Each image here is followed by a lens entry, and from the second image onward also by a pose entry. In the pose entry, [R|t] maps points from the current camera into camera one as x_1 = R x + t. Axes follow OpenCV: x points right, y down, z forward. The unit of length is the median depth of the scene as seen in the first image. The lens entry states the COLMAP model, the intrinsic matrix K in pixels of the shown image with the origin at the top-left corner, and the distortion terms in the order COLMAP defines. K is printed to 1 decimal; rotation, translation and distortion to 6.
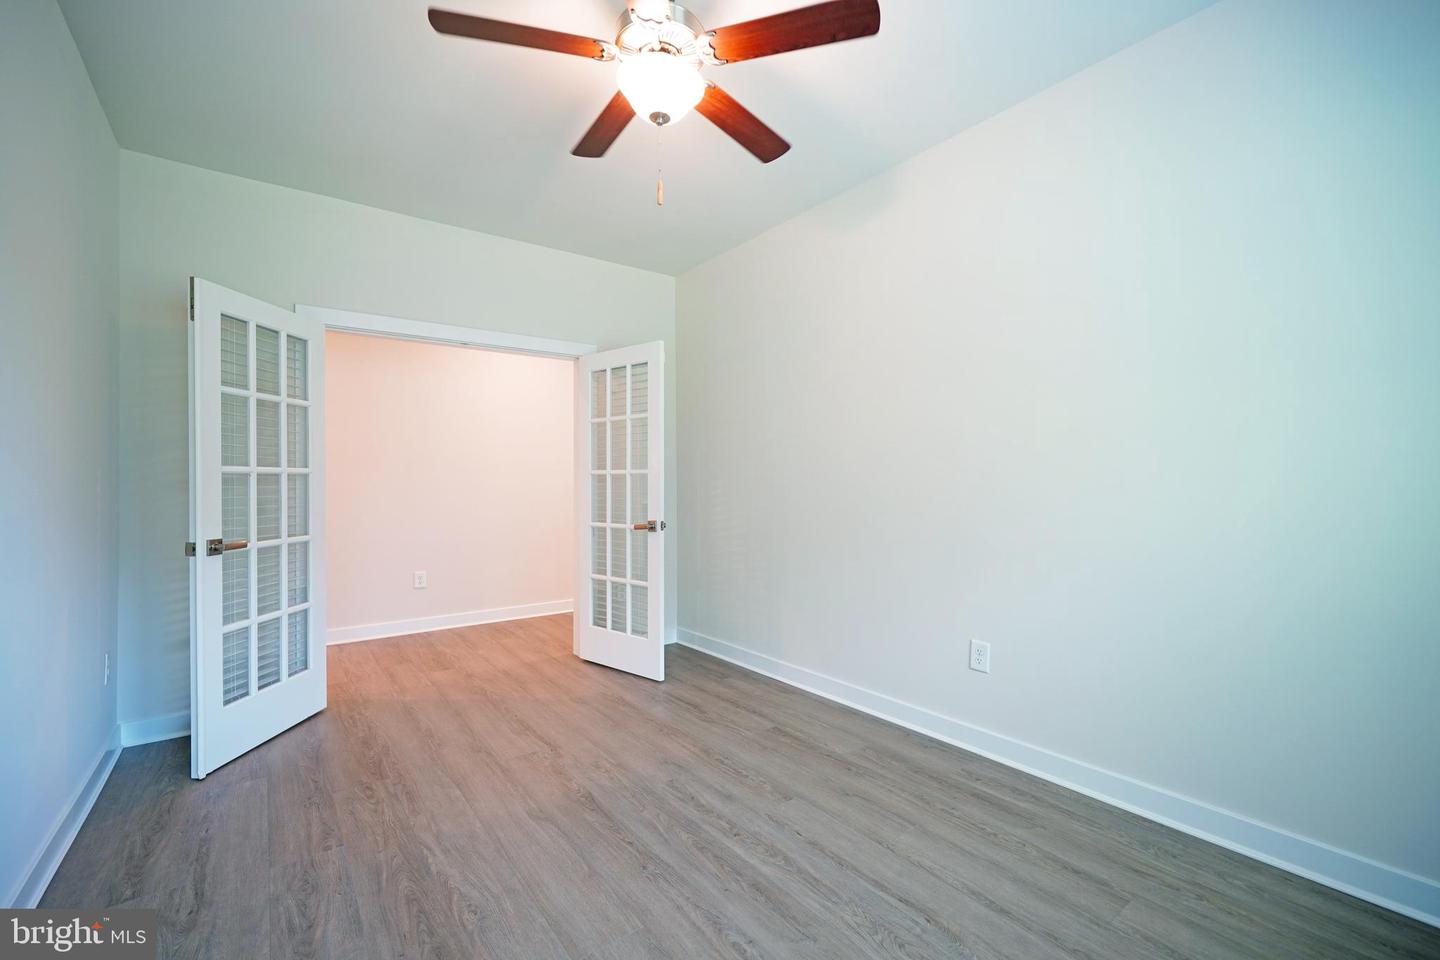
lens RADIAL K [[609.2, 0, 711.1], [0, 609.2, 480.3], [0, 0, 1]] dist [-0.006496, 0.004447]
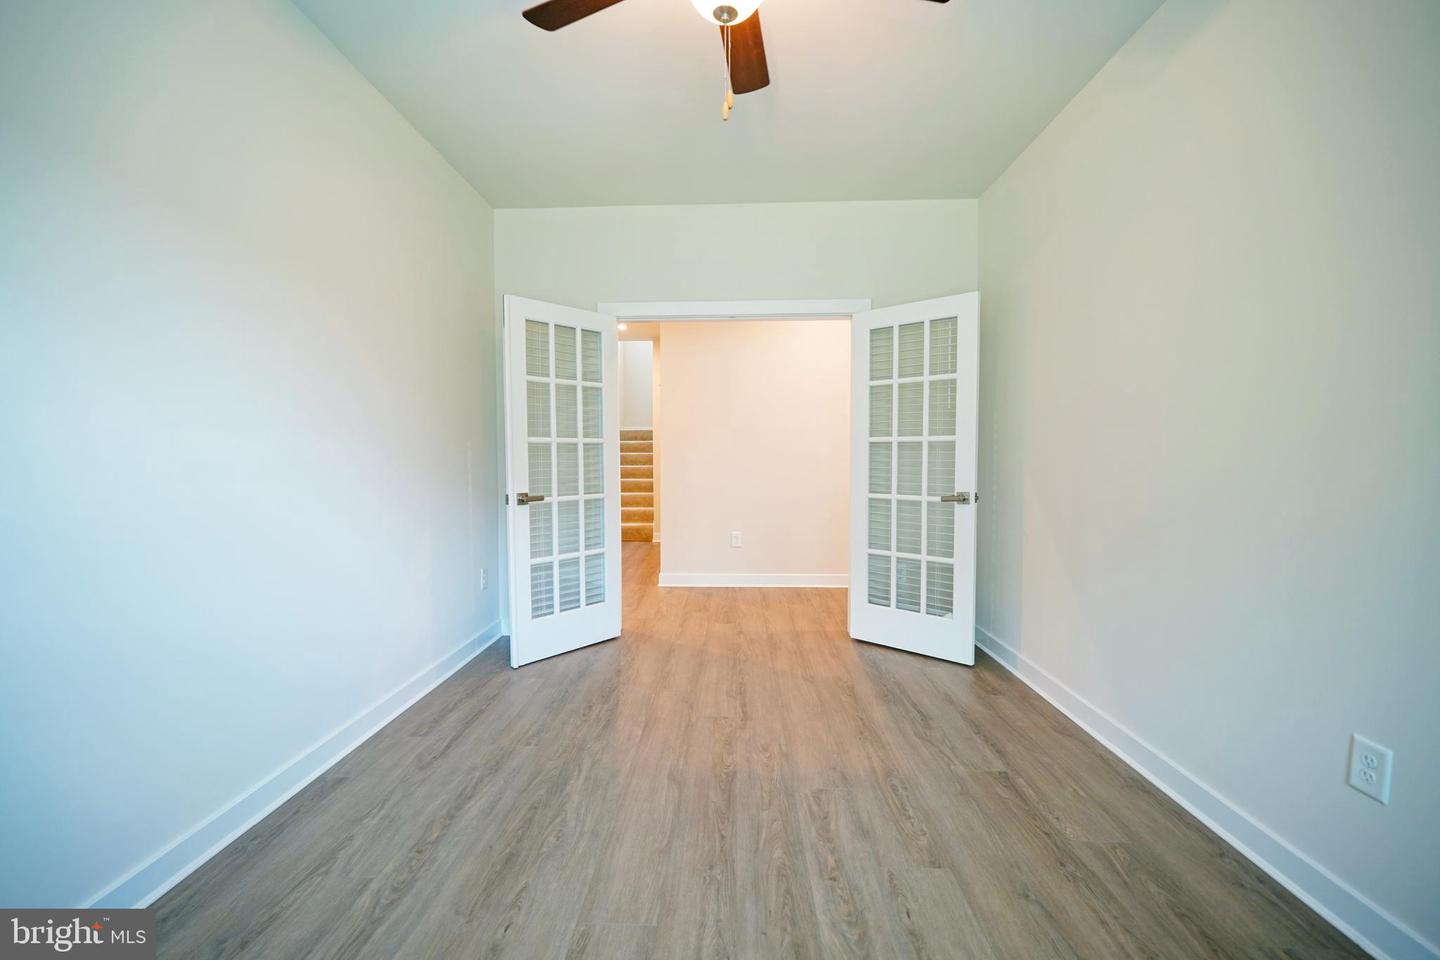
lens RADIAL K [[609.2, 0, 712.4], [0, 609.2, 481.6], [0, 0, 1]] dist [-0.006496, 0.004447]
pose [[0.779327, 0.031883, -0.625806, 0.314154], [0.000578, 0.998668, 0.051600, 0.003736], [0.626617, -0.040575, 0.778270, 0.215189]]
